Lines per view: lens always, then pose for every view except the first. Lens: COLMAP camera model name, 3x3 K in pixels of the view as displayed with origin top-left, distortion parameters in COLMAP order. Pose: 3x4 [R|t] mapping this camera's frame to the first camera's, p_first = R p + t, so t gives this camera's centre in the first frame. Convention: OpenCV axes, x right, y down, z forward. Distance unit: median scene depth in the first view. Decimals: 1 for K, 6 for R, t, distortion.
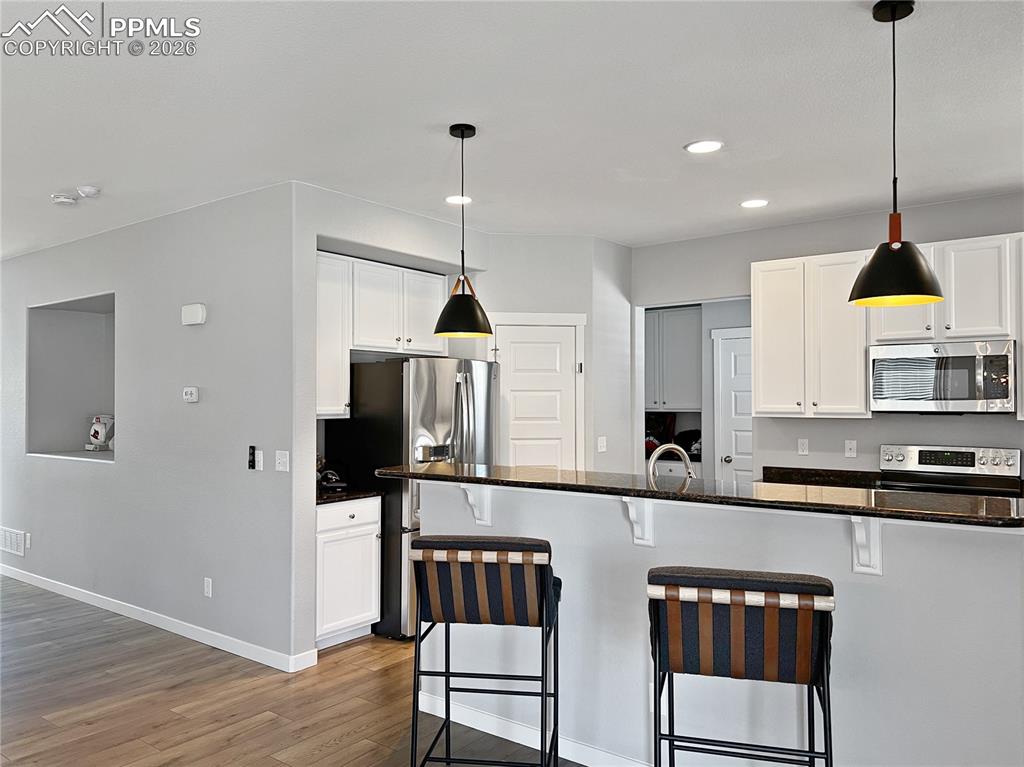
lens RADIAL K [[787.9, 0, 512.0], [0, 787.9, 383.5], [0, 0, 1]] dist [0.034934, -0.001882]
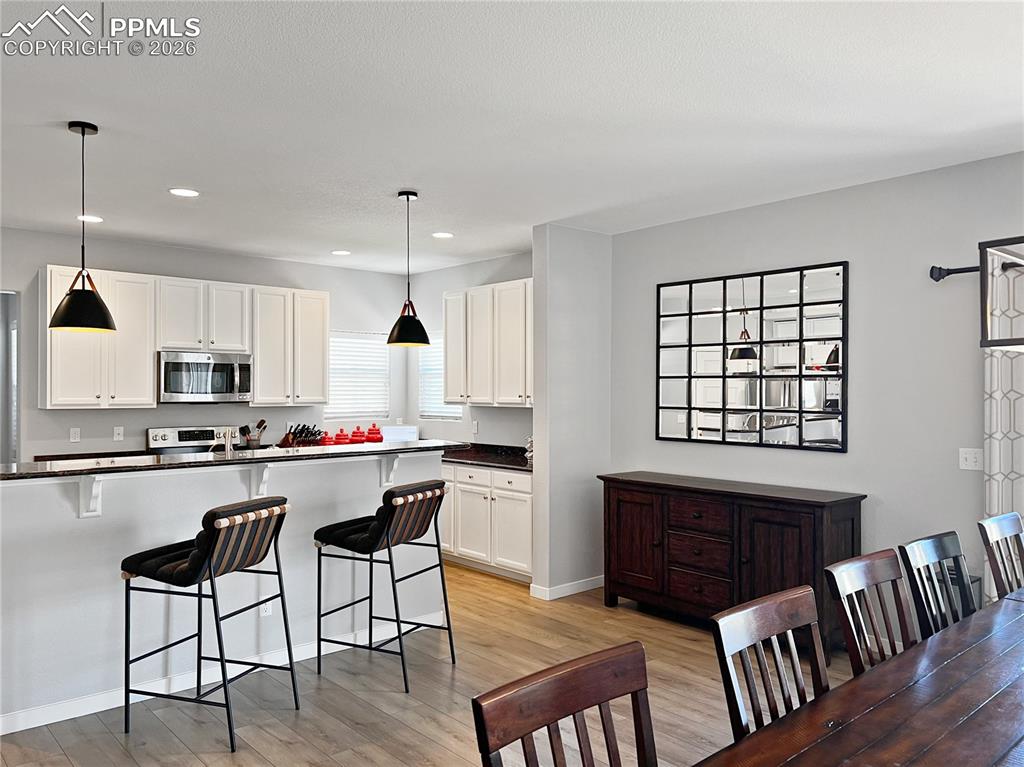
lens RADIAL K [[787.9, 0, 512.0], [0, 787.9, 383.5], [0, 0, 1]] dist [0.034934, -0.001882]
pose [[0.197571, 0.012468, 0.980209, -0.721443], [-0.021653, 0.999731, -0.008352, 0.003082], [-0.980049, -0.019575, 0.197788, 0.195242]]
